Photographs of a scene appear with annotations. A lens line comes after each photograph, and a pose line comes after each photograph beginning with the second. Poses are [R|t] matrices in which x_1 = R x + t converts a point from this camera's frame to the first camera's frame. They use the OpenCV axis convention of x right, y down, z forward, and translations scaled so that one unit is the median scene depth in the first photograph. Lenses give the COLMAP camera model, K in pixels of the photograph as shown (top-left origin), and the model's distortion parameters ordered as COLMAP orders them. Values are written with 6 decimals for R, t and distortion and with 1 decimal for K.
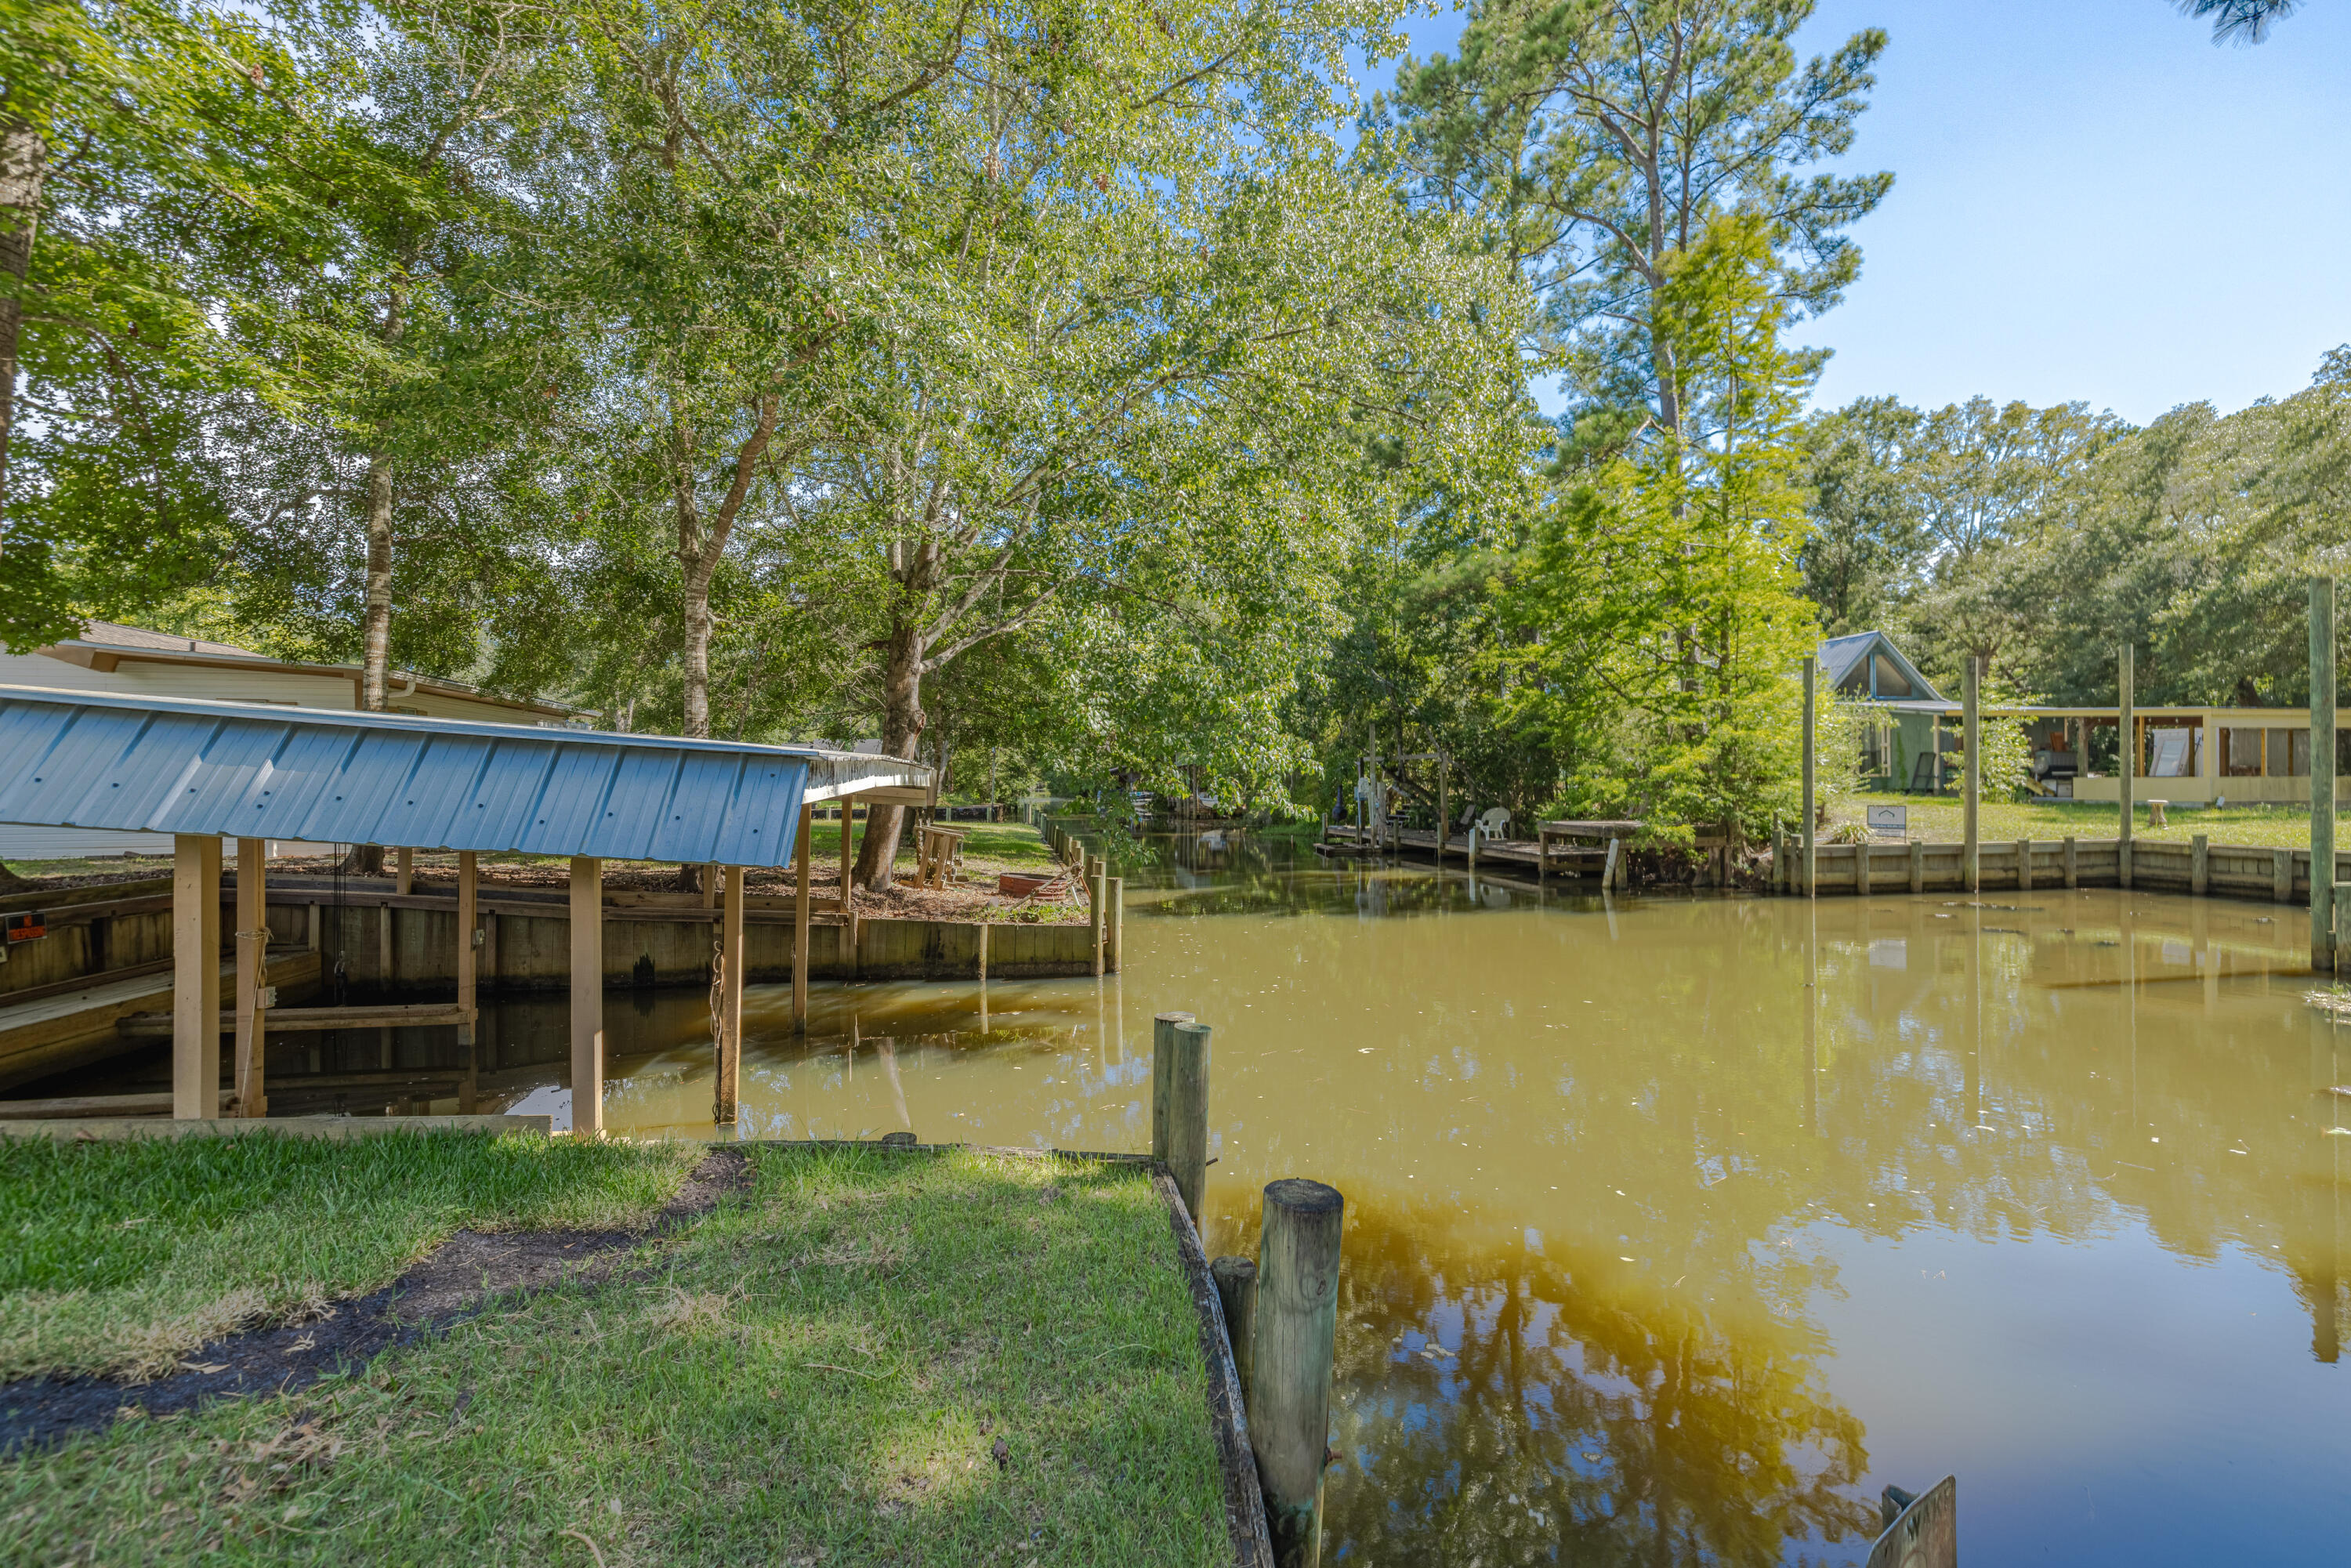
lens RADIAL K [[994.3, 0, 1175.5], [0, 994.3, 784.0], [0, 0, 1]] dist [-0.001340, -0.000659]
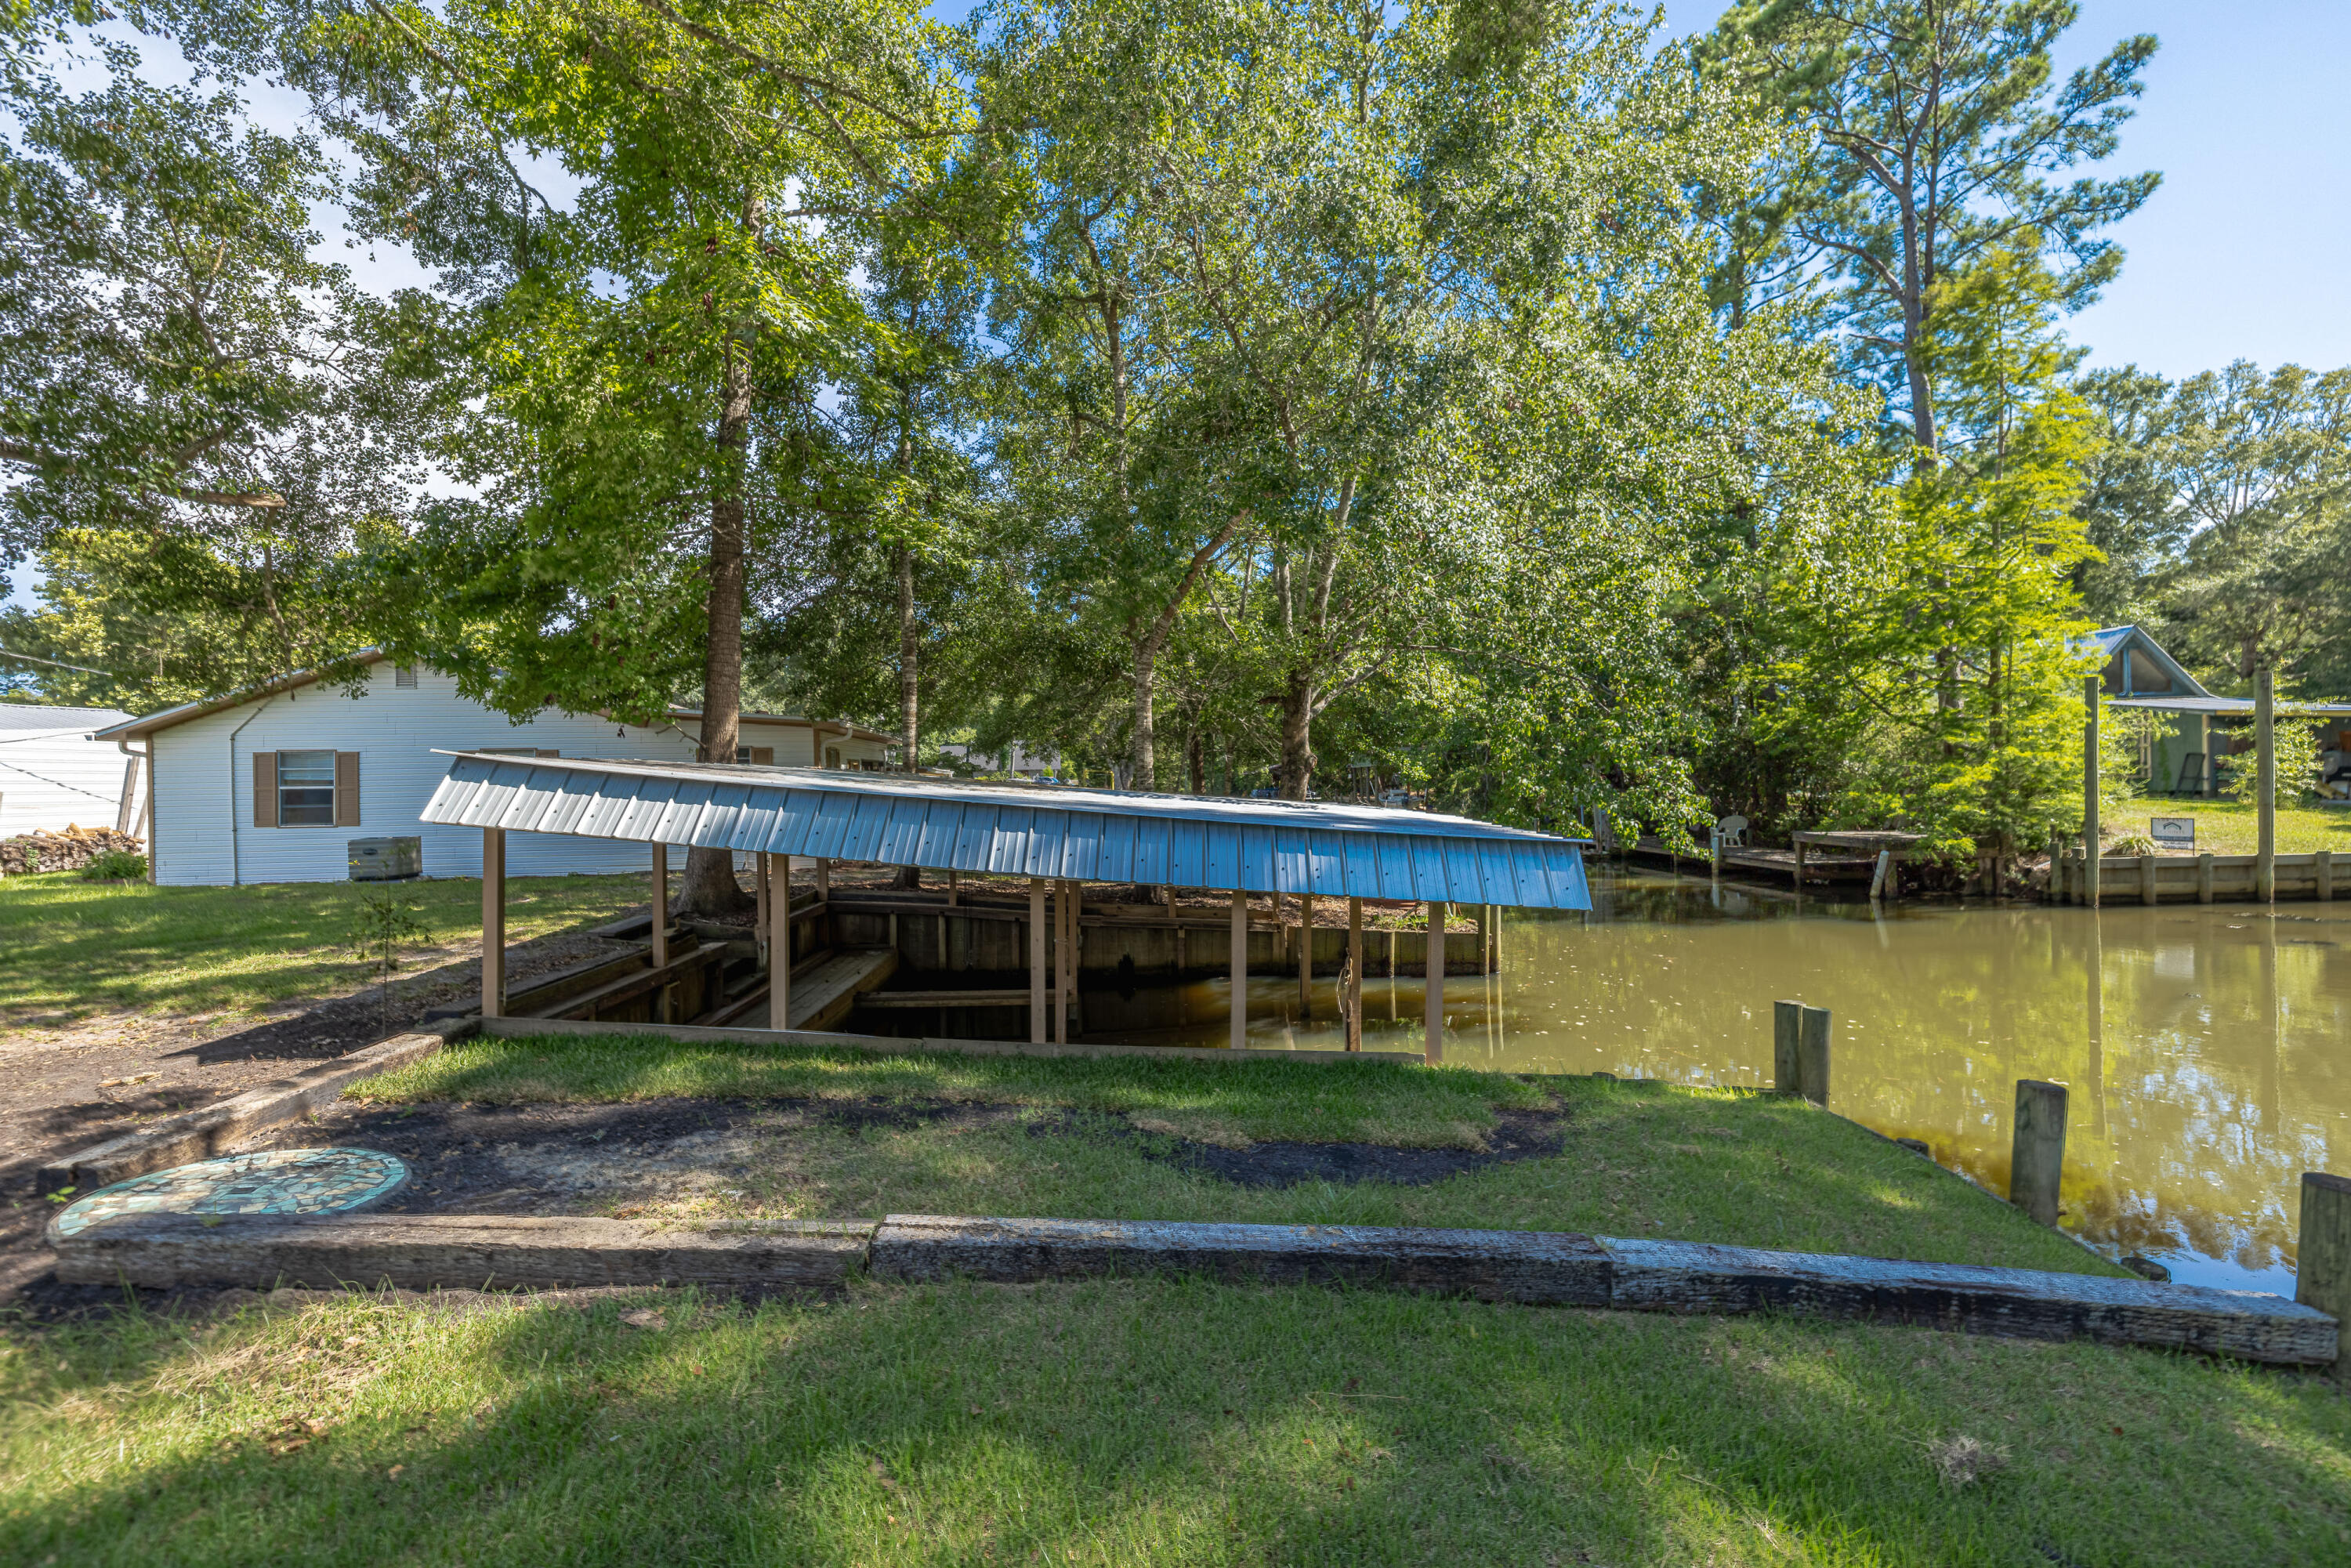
lens RADIAL K [[1040.5, 0, 1170.2], [0, 1040.5, 774.7], [0, 0, 1]] dist [0.001217, 0.000502]
pose [[0.993971, -0.009372, -0.109243, -0.153815], [0.009332, 0.999956, -0.000874, -0.025088], [0.109247, -0.000151, 0.994015, -0.143010]]
